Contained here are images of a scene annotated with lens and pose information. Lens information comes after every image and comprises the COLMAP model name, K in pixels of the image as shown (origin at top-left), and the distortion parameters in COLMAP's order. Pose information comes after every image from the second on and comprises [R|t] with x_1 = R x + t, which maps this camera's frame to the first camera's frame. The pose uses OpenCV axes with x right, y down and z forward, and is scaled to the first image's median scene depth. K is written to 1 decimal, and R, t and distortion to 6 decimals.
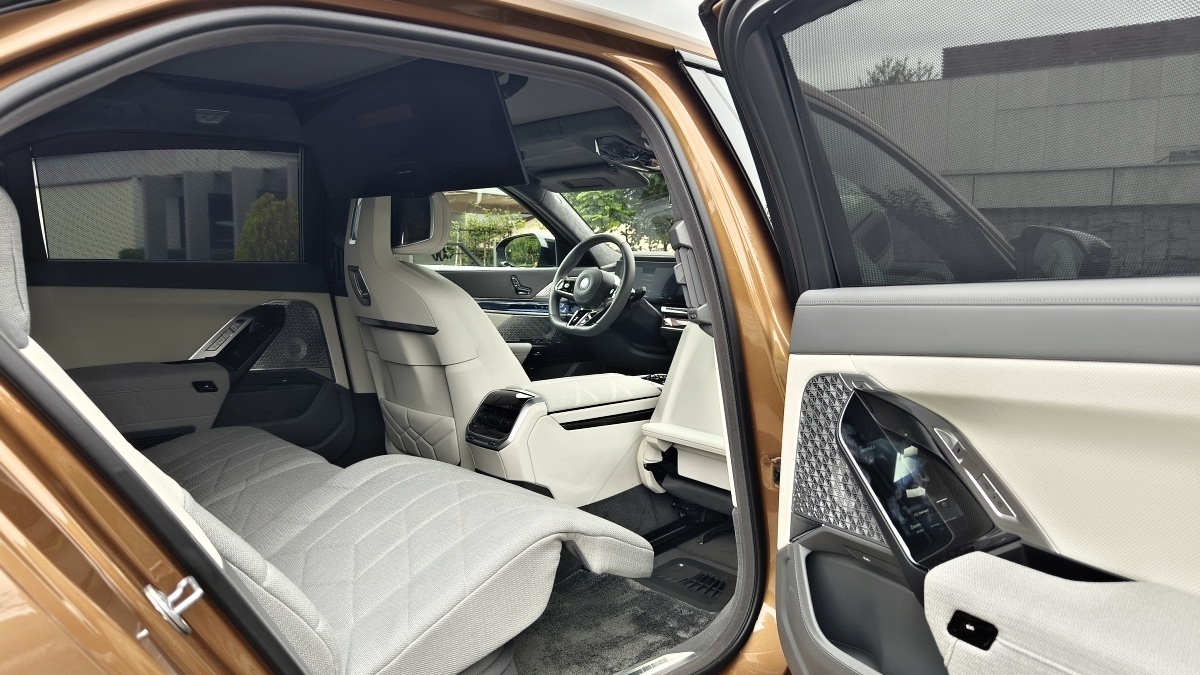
lens RADIAL K [[831.3, 0, 600.0], [0, 831.3, 337.5], [0, 0, 1]] dist [-0.003364, 0.000783]
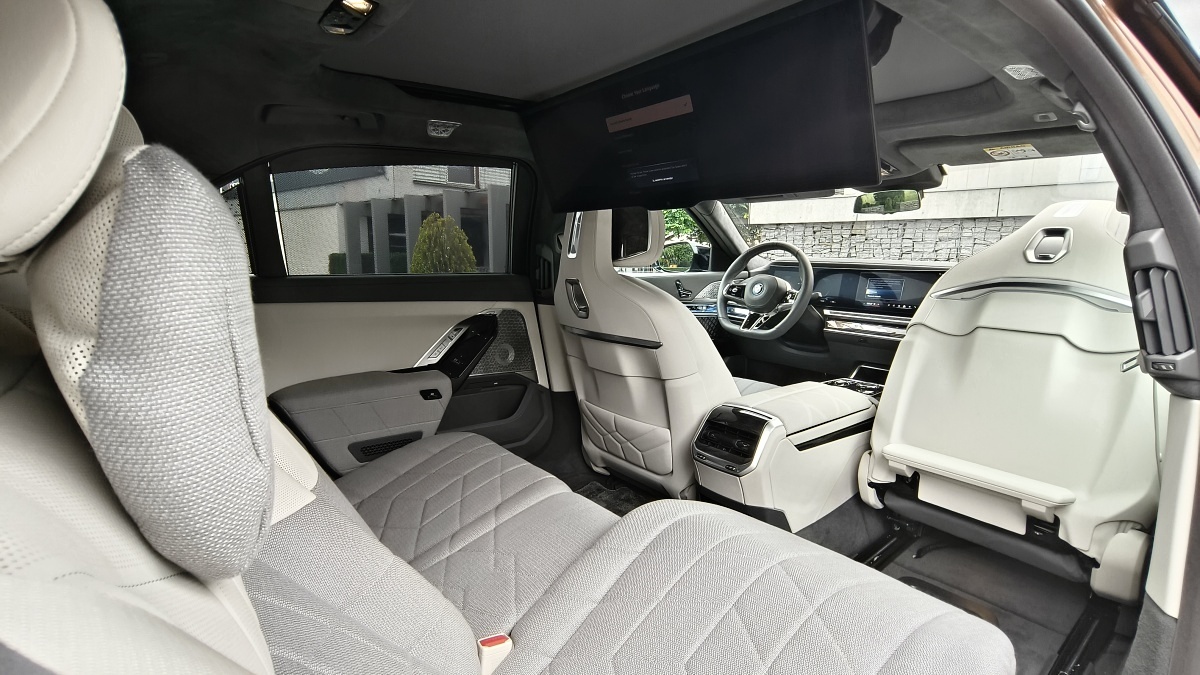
lens RADIAL K [[570.2, 0, 577.7], [0, 570.2, 340.8], [0, 0, 1]] dist [0.003043, 0.000476]
pose [[0.993504, 0.006506, -0.113607, -0.199491], [-0.000383, 0.998550, 0.053833, -0.045982], [0.113793, -0.053440, 0.992066, 0.292754]]
